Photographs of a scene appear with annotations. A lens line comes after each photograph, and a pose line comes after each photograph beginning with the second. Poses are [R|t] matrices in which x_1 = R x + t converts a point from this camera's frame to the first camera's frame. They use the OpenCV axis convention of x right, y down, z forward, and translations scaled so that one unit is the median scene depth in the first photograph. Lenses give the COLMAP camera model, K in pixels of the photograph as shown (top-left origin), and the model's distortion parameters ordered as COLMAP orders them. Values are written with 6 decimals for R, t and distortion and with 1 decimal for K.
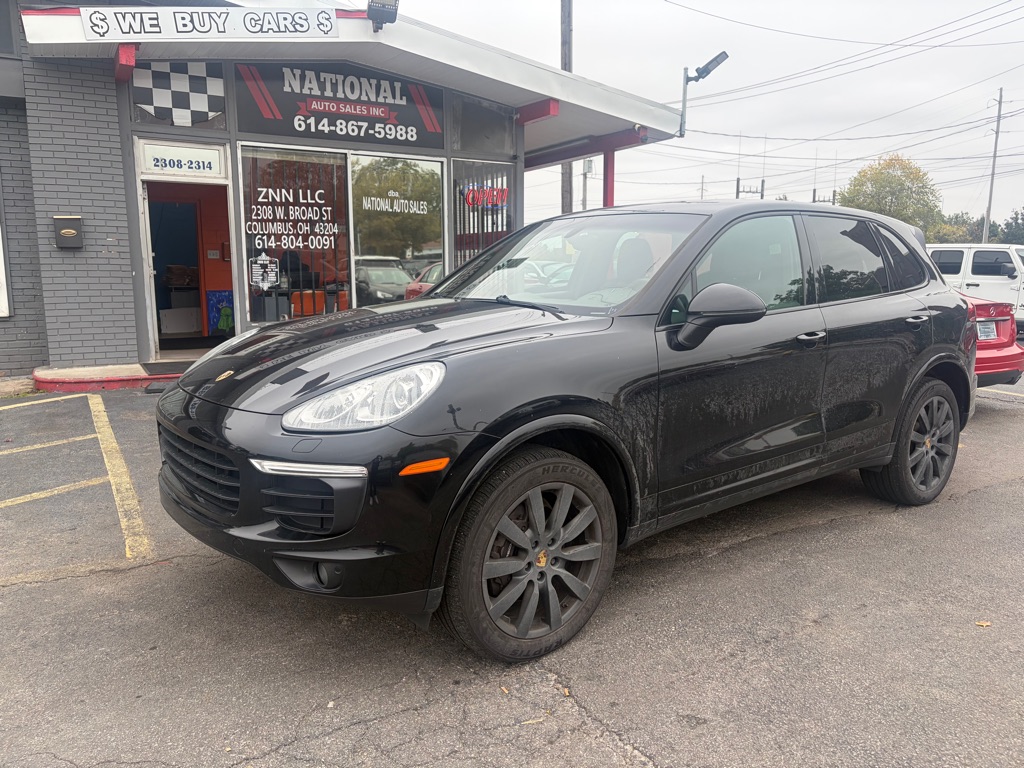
lens RADIAL K [[763.7, 0, 516.8], [0, 763.7, 379.3], [0, 0, 1]] dist [0.068377, -0.074712]
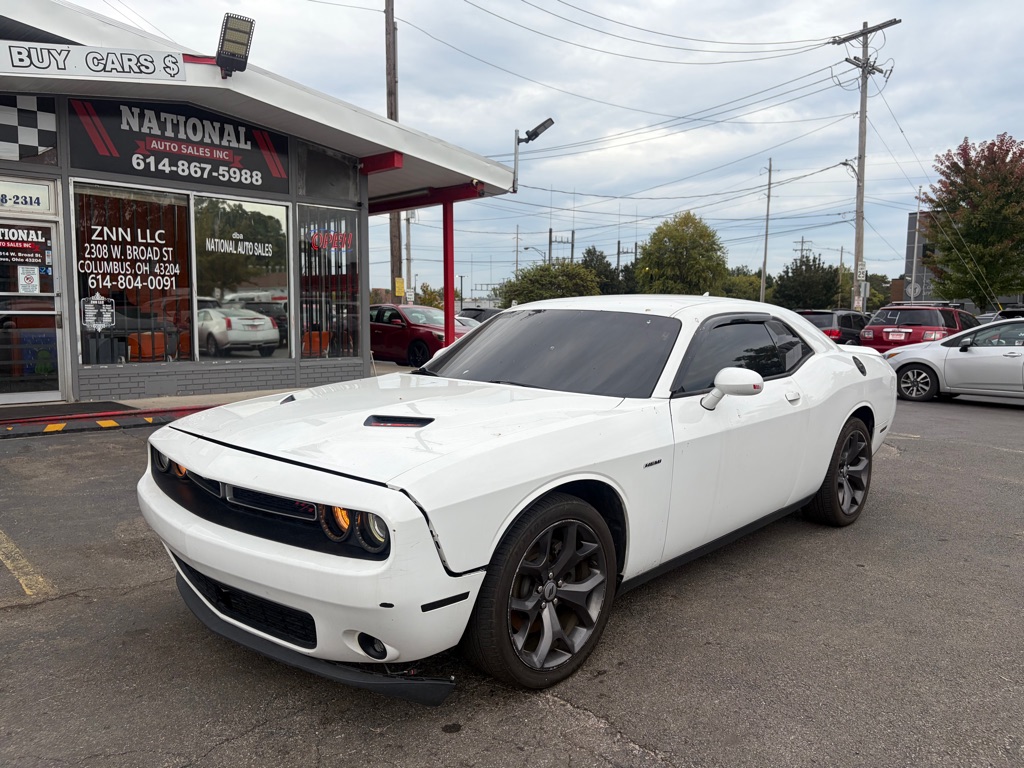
lens RADIAL K [[763.7, 0, 513.7], [0, 763.7, 388.9], [0, 0, 1]] dist [0.068377, -0.074712]
pose [[0.974147, -0.014688, 0.225436, -0.042488], [0.024541, 0.998859, -0.040967, 0.007533], [-0.224577, 0.045441, 0.973396, -0.049990]]
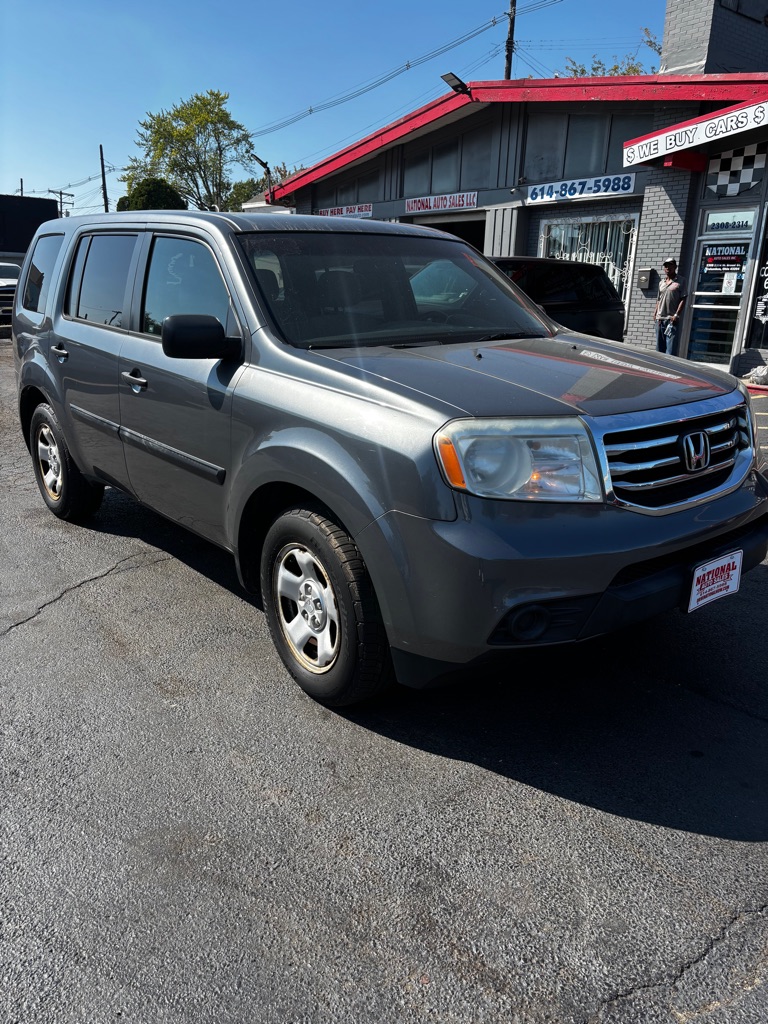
lens RADIAL K [[763.7, 0, 384.5], [0, 763.7, 519.8], [0, 0, 1]] dist [0.068377, -0.074712]
pose [[0.100004, 0.288576, -0.952220, 0.889273], [-0.175705, 0.947099, 0.268571, -0.042910], [0.979350, 0.140451, 0.145418, 0.255851]]
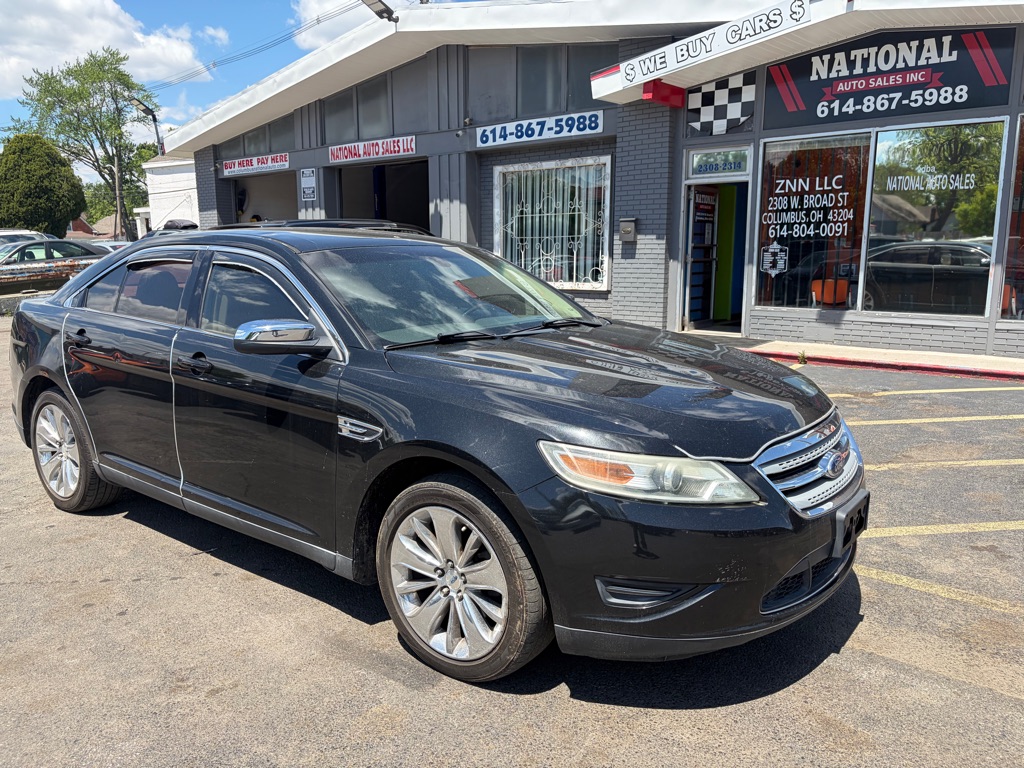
lens RADIAL K [[763.7, 0, 511.1], [0, 763.7, 387.4], [0, 0, 1]] dist [0.068377, -0.074712]
pose [[0.341251, 0.166083, -0.925183, 0.550125], [-0.134277, 0.982785, 0.126896, -0.052003], [0.930332, 0.080927, 0.357678, 0.292557]]
